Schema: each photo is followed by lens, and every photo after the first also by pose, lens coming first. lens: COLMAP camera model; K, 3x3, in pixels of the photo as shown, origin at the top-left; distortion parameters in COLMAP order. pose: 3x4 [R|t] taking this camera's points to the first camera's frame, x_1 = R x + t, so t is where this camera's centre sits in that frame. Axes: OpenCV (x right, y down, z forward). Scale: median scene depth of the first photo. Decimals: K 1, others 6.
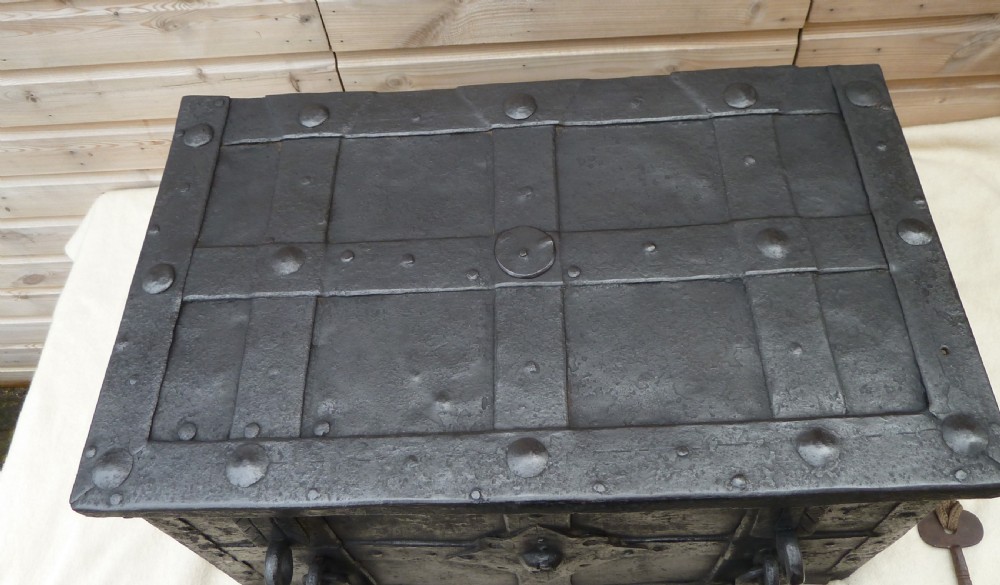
lens RADIAL K [[834.6, 0, 498.9], [0, 834.6, 218.2], [0, 0, 1]] dist [-0.019667, -0.020091]
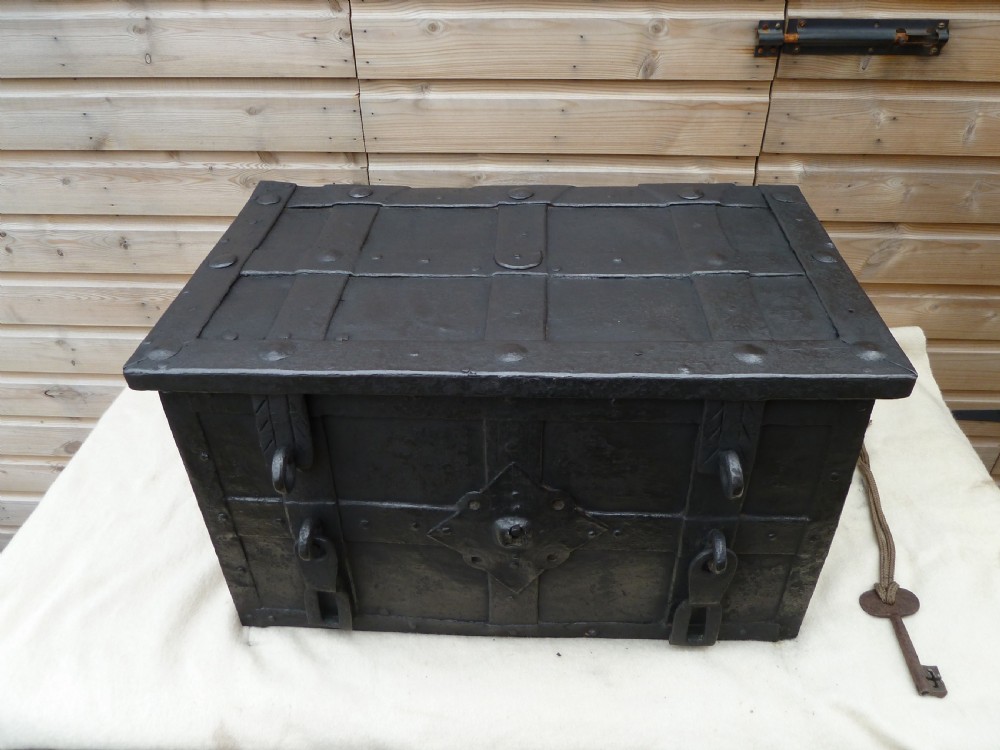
lens RADIAL K [[763.7, 0, 499.0], [0, 763.7, 373.1], [0, 0, 1]] dist [-0.033656, 0.002291]
pose [[0.996859, 0.078966, -0.006009, 0.015661], [-0.076812, 0.945604, -0.316121, 0.389664], [-0.019281, 0.315590, 0.948700, -0.023331]]
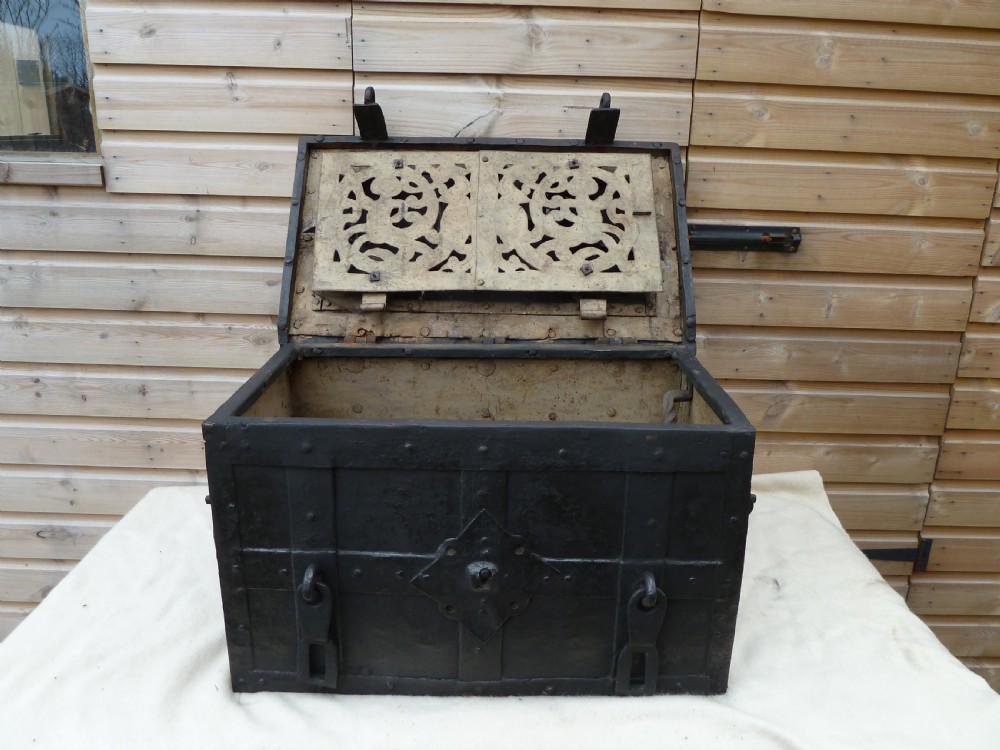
lens RADIAL K [[763.7, 0, 500.0], [0, 763.7, 359.5], [0, 0, 1]] dist [-0.033656, 0.002291]
pose [[0.995220, 0.092511, 0.031277, 0.006305], [-0.054322, 0.790597, -0.609922, 0.645335], [-0.081152, 0.605308, 0.791844, -0.140845]]
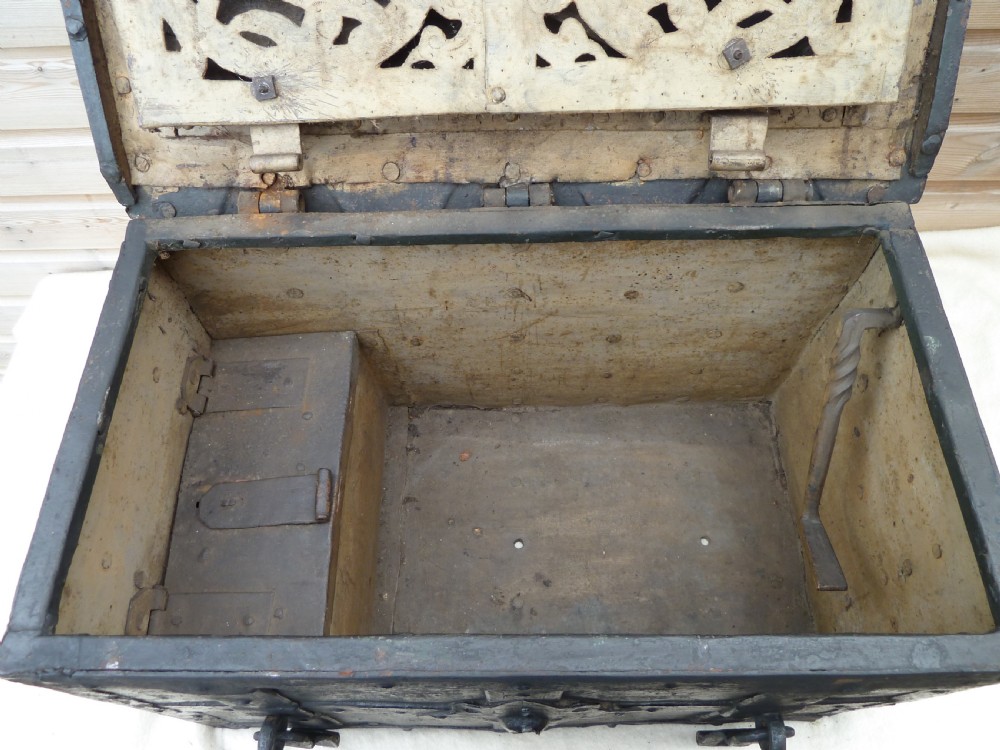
lens RADIAL K [[763.7, 0, 499.5], [0, 763.7, 383.1], [0, 0, 1]] dist [-0.033656, 0.002291]
pose [[0.998582, 0.026011, 0.046451, -0.015854], [-0.031474, 0.992148, 0.121042, -0.033574], [-0.042938, -0.122333, 0.991560, 0.171526]]
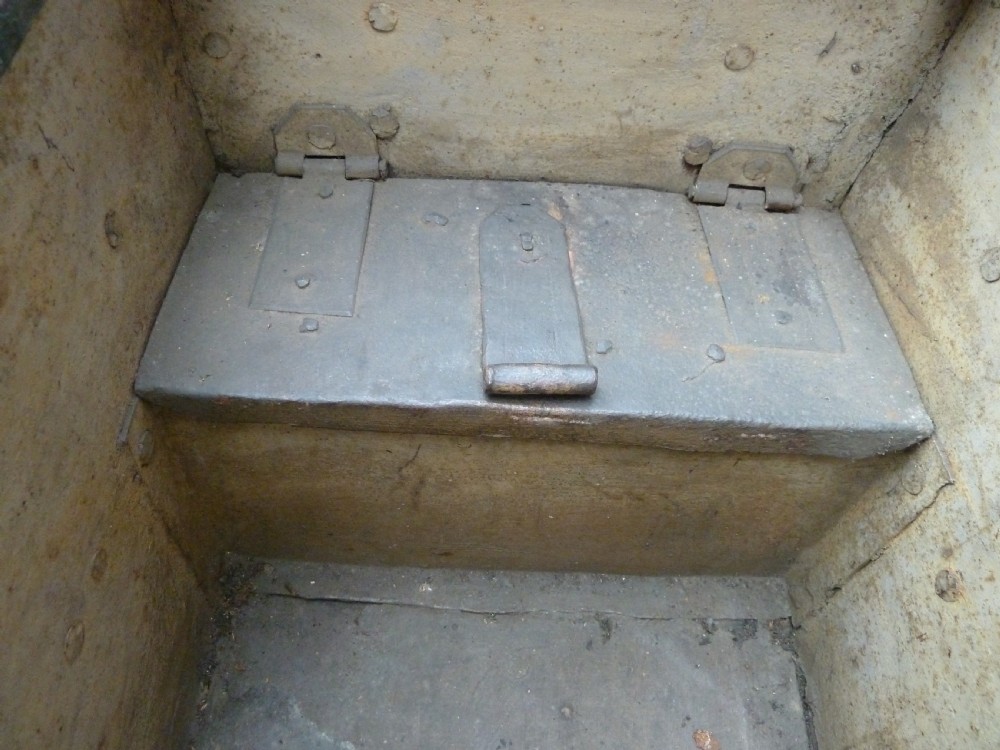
lens RADIAL K [[763.7, 0, 500.4], [0, 763.7, 371.9], [0, 0, 1]] dist [-0.033656, 0.002291]
pose [[-0.011832, 0.876950, -0.480435, 0.010115], [-0.866327, 0.230943, 0.442881, 0.019214], [0.499338, 0.421454, 0.756993, 0.551552]]
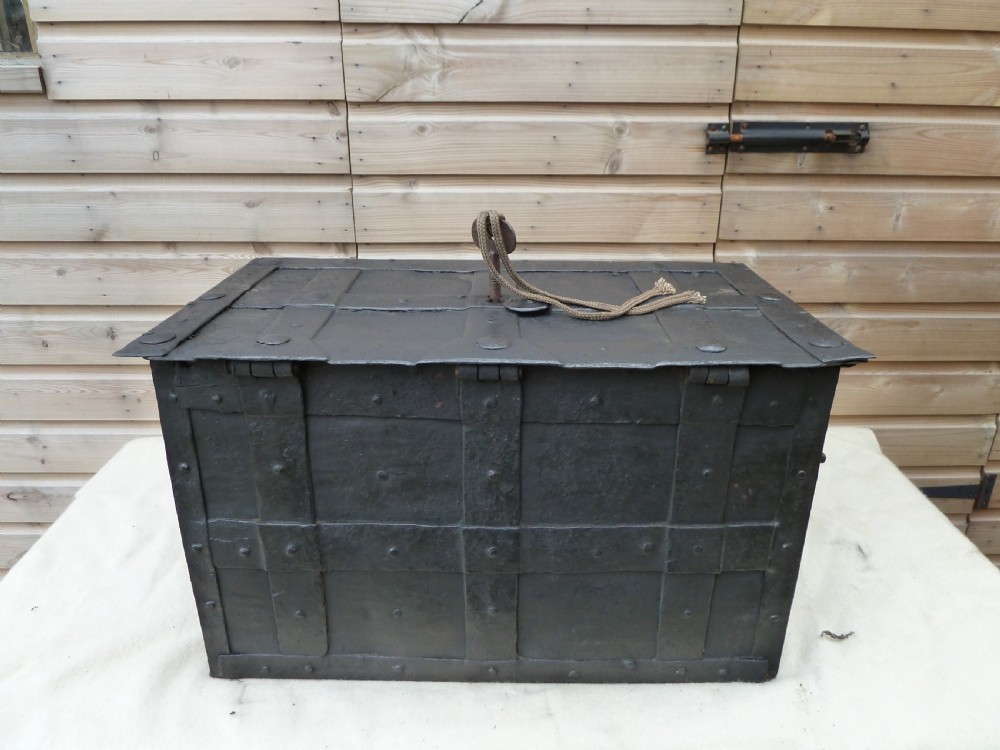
lens RADIAL K [[763.7, 0, 500.6], [0, 763.7, 364.9], [0, 0, 1]] dist [-0.033656, 0.002291]
pose [[0.997013, 0.062671, 0.045137, -0.027739], [-0.029463, 0.848853, -0.527807, 0.537701], [-0.071393, 0.524901, 0.848164, 0.006990]]
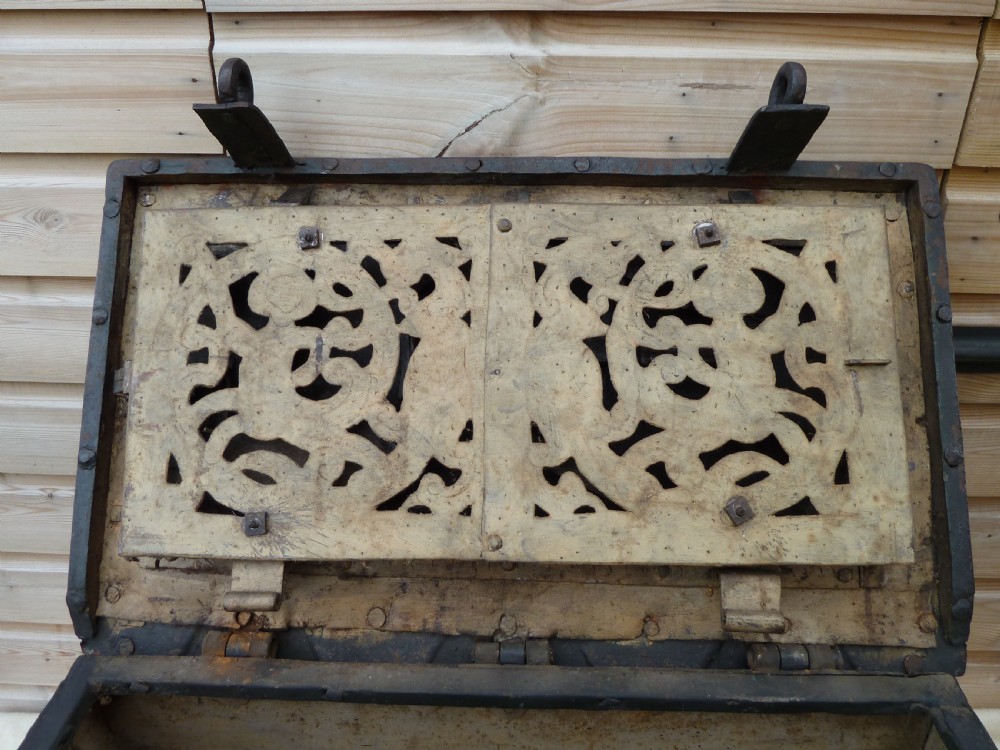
lens RADIAL K [[763.7, 0, 499.1], [0, 763.7, 366.3], [0, 0, 1]] dist [-0.033656, 0.002291]
pose [[0.996289, 0.086043, 0.002069, -0.005544], [-0.075505, 0.885302, -0.458846, -0.039040], [-0.041312, 0.456987, 0.888513, 0.213905]]
